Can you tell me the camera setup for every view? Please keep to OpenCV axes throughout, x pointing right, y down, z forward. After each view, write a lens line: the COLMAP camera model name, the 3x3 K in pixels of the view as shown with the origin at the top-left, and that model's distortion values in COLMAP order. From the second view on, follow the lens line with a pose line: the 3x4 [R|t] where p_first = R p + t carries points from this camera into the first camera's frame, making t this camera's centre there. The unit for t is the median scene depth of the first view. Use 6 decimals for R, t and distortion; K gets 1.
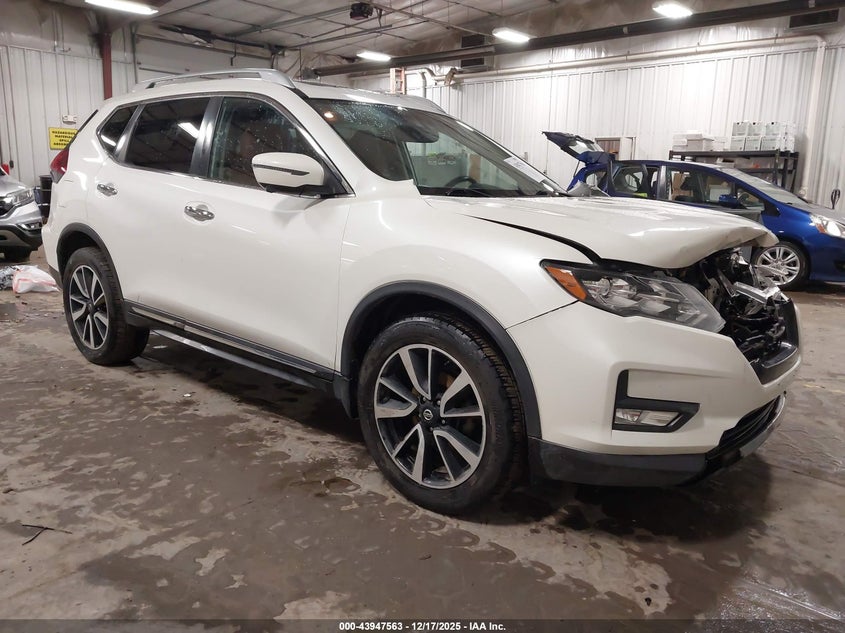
lens RADIAL K [[671.3, 0, 422.5], [0, 671.3, 316.5], [0, 0, 1]] dist [0.002136, -0.002313]
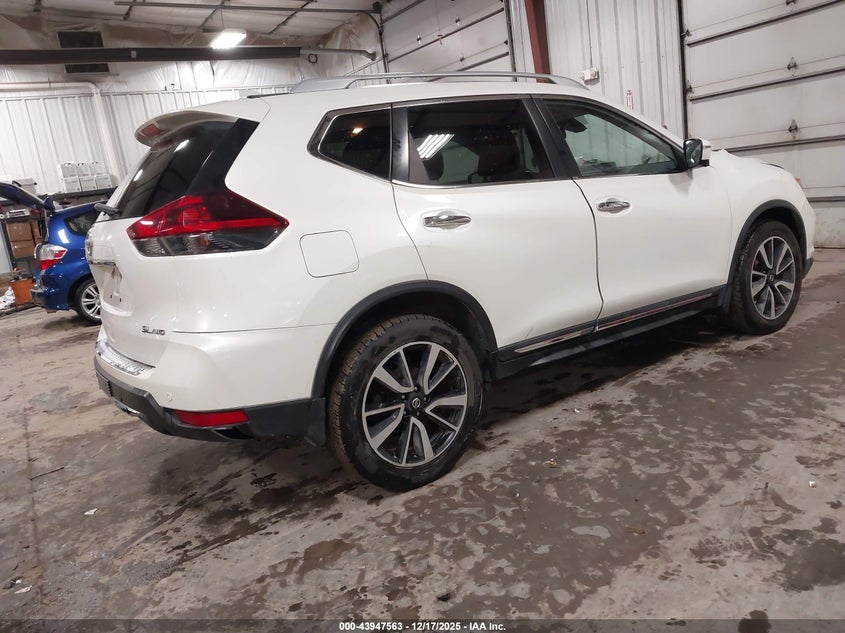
lens RADIAL K [[681.8, 0, 422.5], [0, 681.8, 316.5], [0, 0, 1]] dist [-0.003444, -0.008822]
pose [[0.241854, -0.250491, 0.937422, -1.369280], [0.326361, 0.930817, 0.164526, -0.251603], [-0.913781, 0.266147, 0.306872, 0.941371]]
